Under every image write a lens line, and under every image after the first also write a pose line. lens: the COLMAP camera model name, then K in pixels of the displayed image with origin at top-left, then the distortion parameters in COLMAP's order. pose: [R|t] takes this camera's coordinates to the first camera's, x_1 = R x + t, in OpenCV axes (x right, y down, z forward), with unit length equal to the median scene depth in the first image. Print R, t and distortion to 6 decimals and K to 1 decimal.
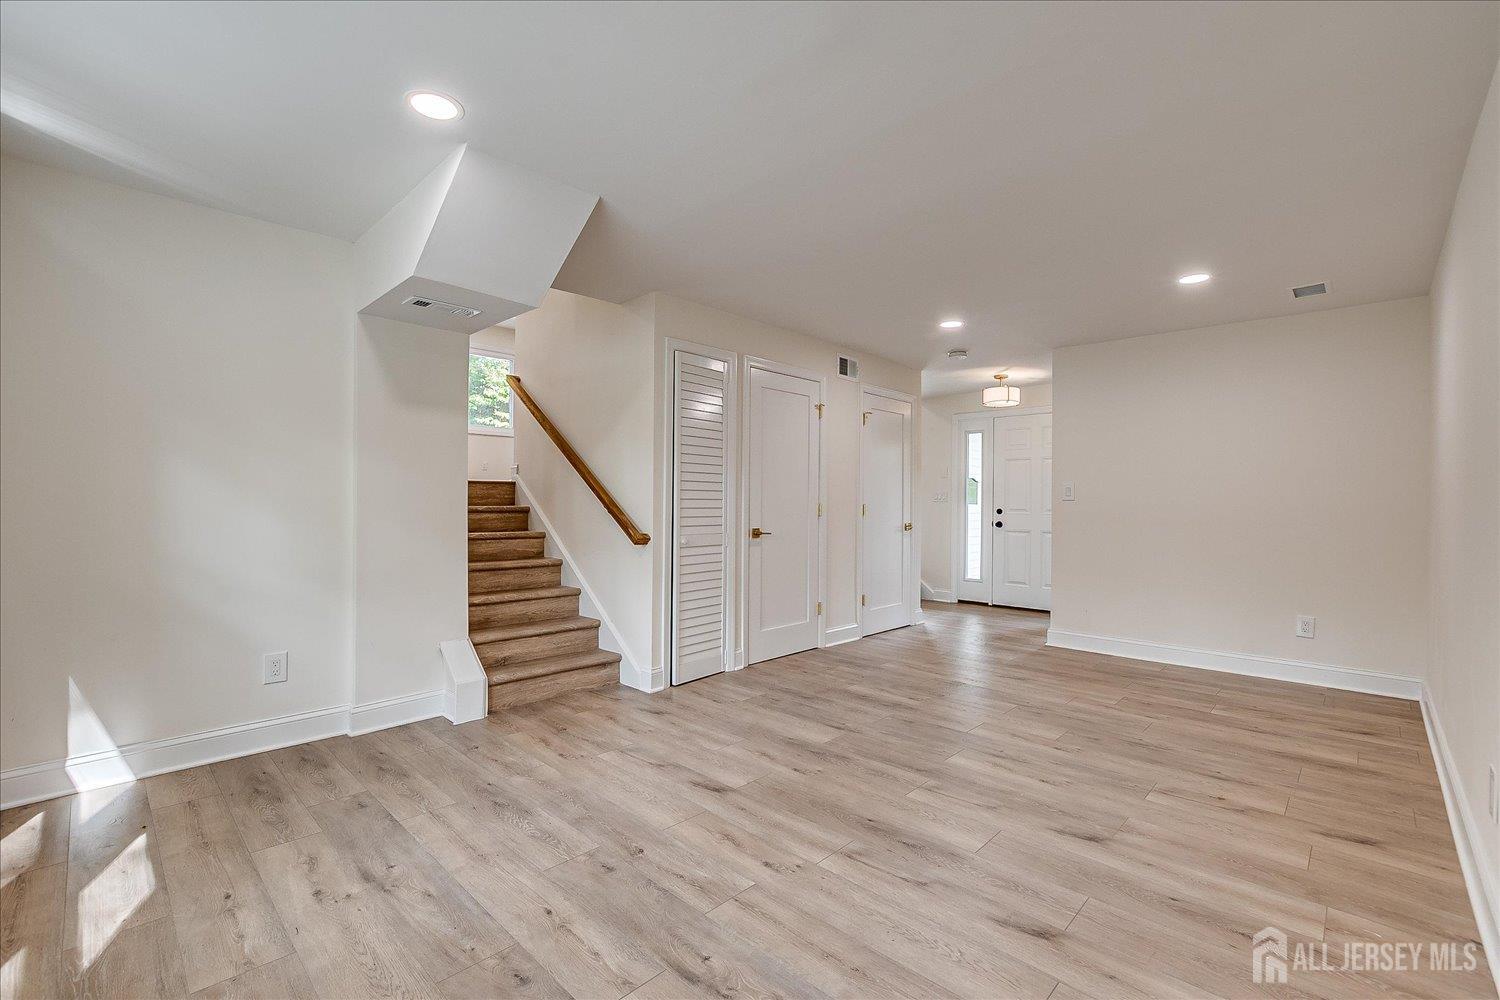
lens RADIAL K [[654.5, 0, 737.1], [0, 654.5, 503.0], [0, 0, 1]] dist [-0.018403, -0.000091]
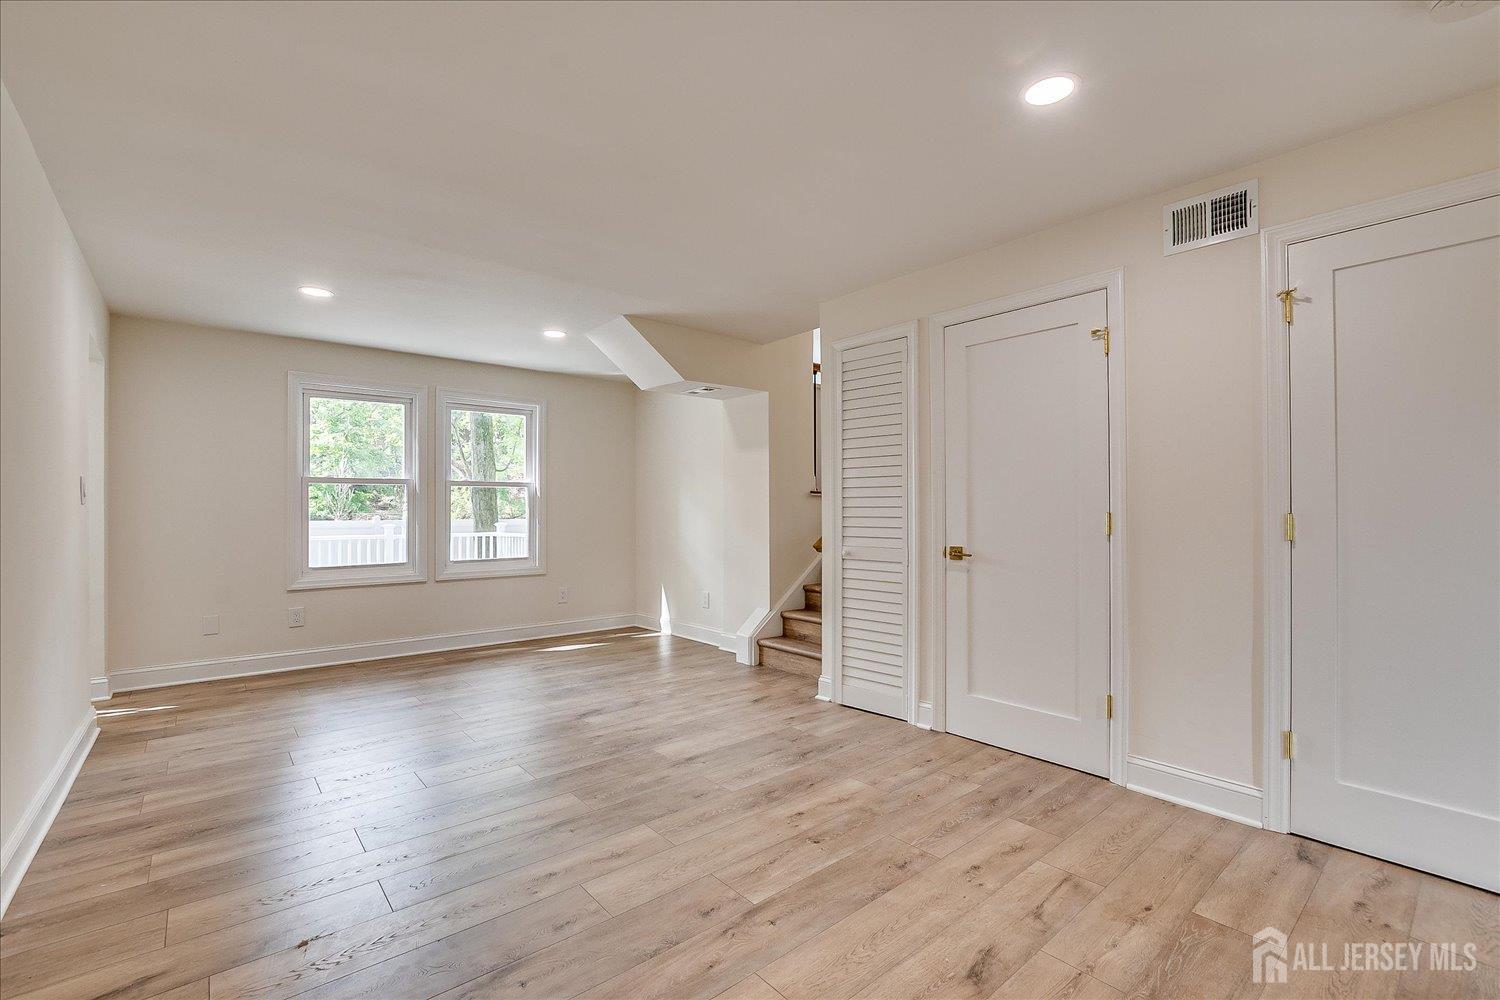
lens RADIAL K [[654.5, 0, 749.3], [0, 654.5, 503.4], [0, 0, 1]] dist [-0.018403, -0.000091]
pose [[-0.088043, -0.016294, -0.995983, 1.147402], [-0.000197, 0.999866, -0.016340, 0.004753], [0.996117, -0.001243, -0.088034, 1.259125]]
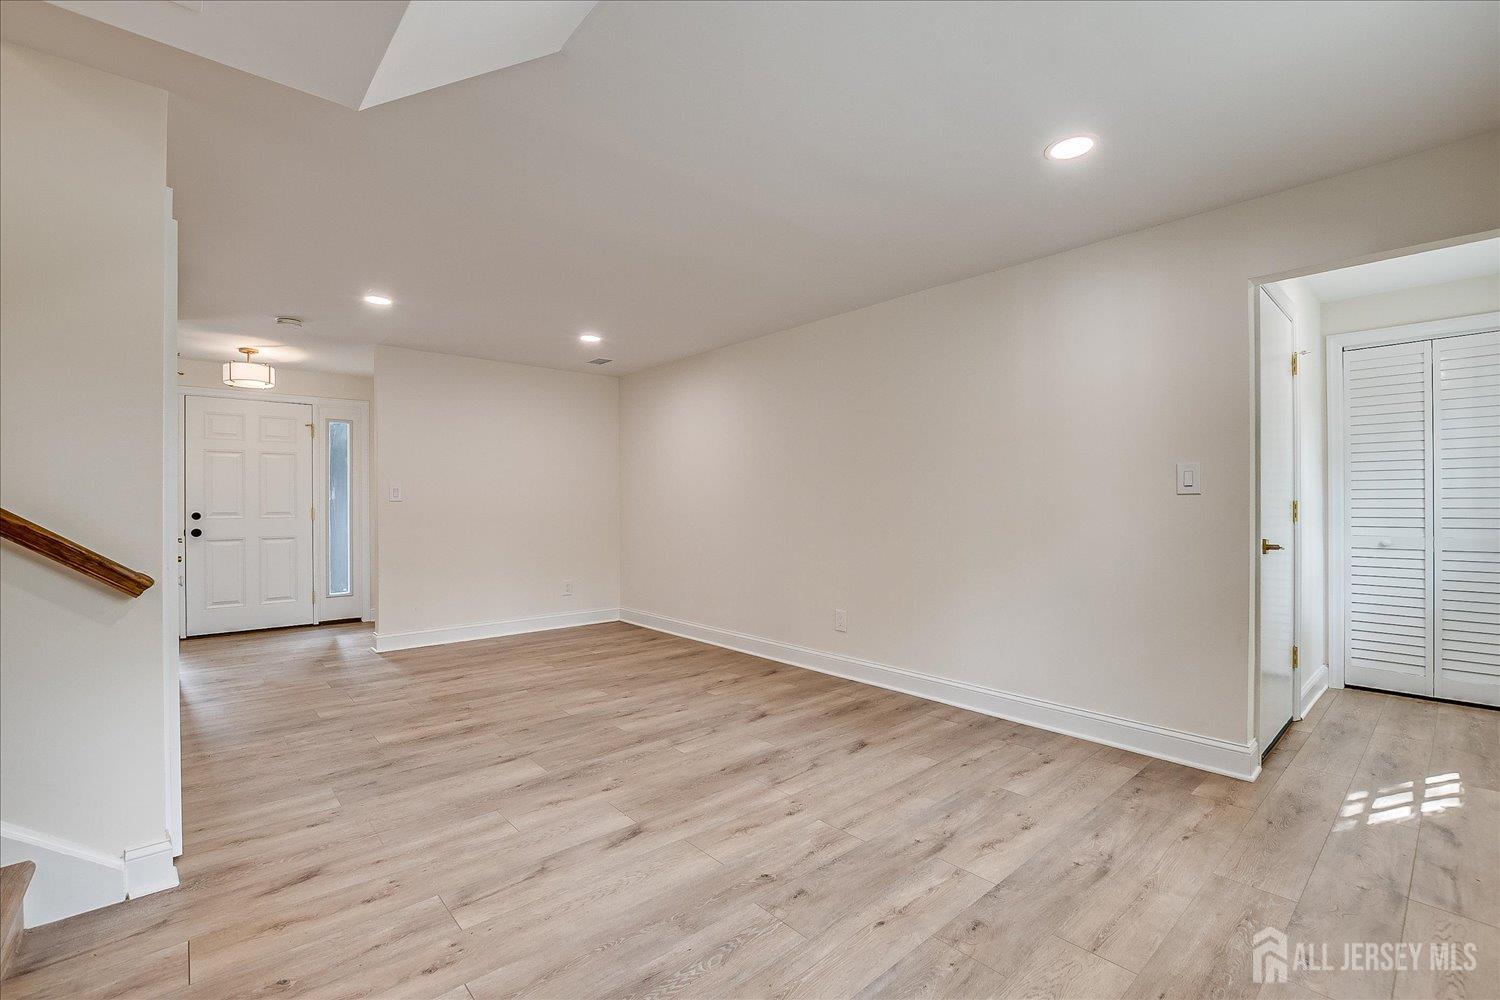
lens RADIAL K [[654.5, 0, 745.6], [0, 654.5, 502.8], [0, 0, 1]] dist [-0.018403, -0.000091]
pose [[0.074500, -0.004362, 0.997211, -0.756286], [0.005943, 0.999975, 0.003931, -0.005148], [-0.997203, 0.005634, 0.074524, 0.666564]]
